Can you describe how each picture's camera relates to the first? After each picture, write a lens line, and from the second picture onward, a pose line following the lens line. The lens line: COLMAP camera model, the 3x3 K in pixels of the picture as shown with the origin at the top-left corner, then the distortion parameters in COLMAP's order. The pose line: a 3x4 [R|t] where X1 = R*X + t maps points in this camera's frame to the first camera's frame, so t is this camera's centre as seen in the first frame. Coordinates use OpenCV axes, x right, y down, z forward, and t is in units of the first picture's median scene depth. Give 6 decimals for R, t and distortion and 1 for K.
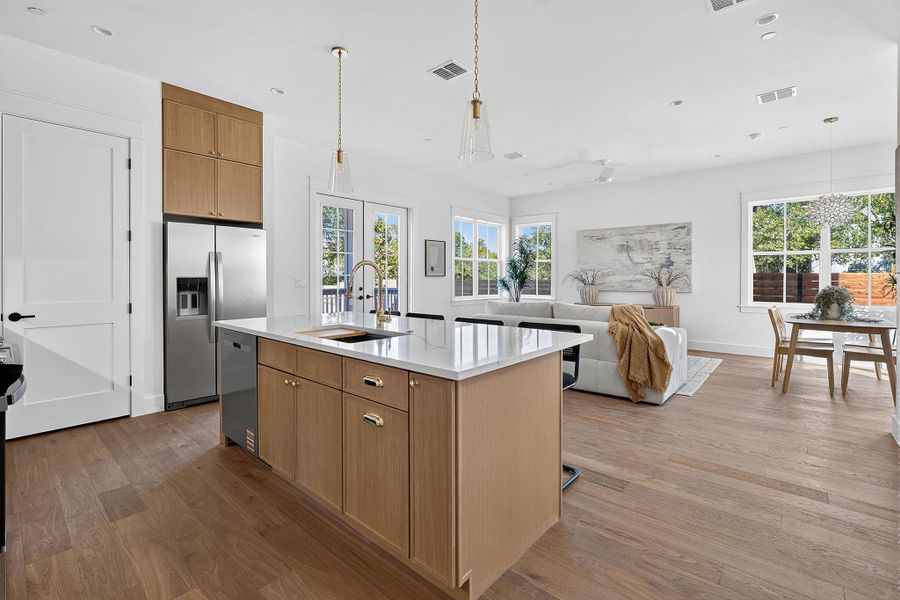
lens RADIAL K [[401.8, 0, 458.0], [0, 401.8, 275.2], [0, 0, 1]] dist [-0.008629, 0.001022]
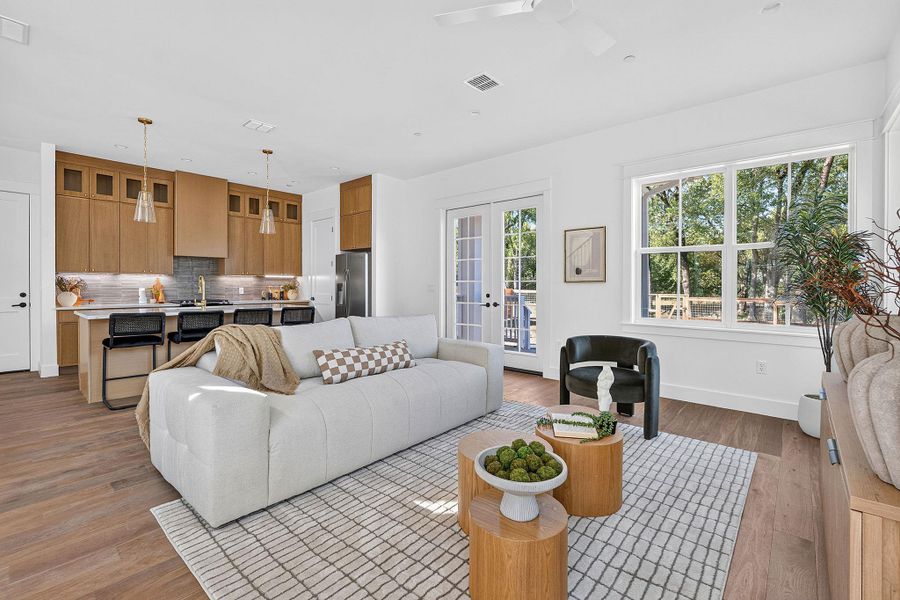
lens RADIAL K [[401.8, 0, 448.7], [0, 401.8, 288.9], [0, 0, 1]] dist [-0.008629, 0.001022]
pose [[-0.017974, 0.010134, -0.999787, 1.043531], [0.002124, 0.999947, 0.010097, 0.011110], [0.999836, -0.001942, -0.017995, 1.341490]]
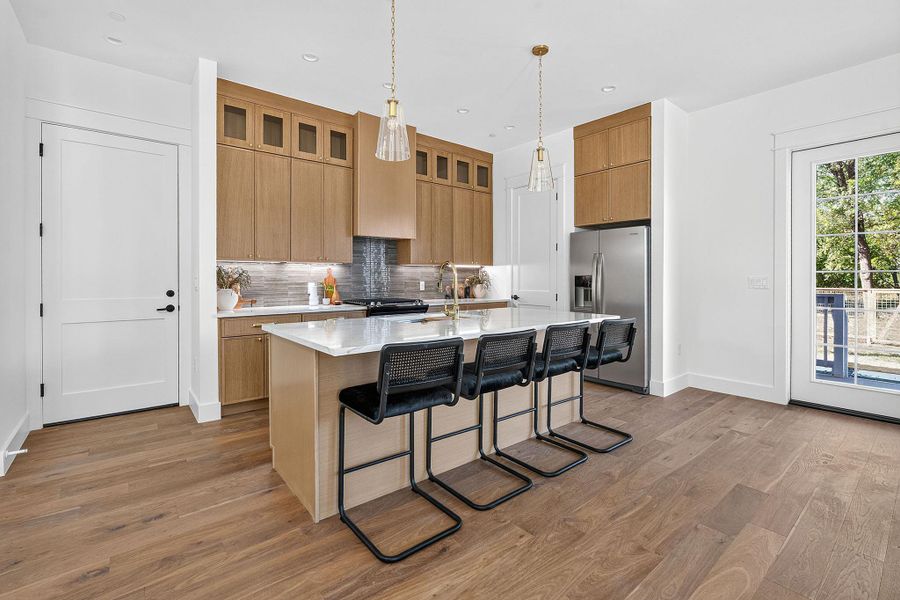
lens RADIAL K [[401.8, 0, 446.1], [0, 401.8, 279.4], [0, 0, 1]] dist [-0.008629, 0.001022]
pose [[-0.176229, 0.007158, -0.984323, 0.543544], [0.003599, 0.999972, 0.006627, 0.006335], [0.984343, -0.002375, -0.176250, 0.699798]]
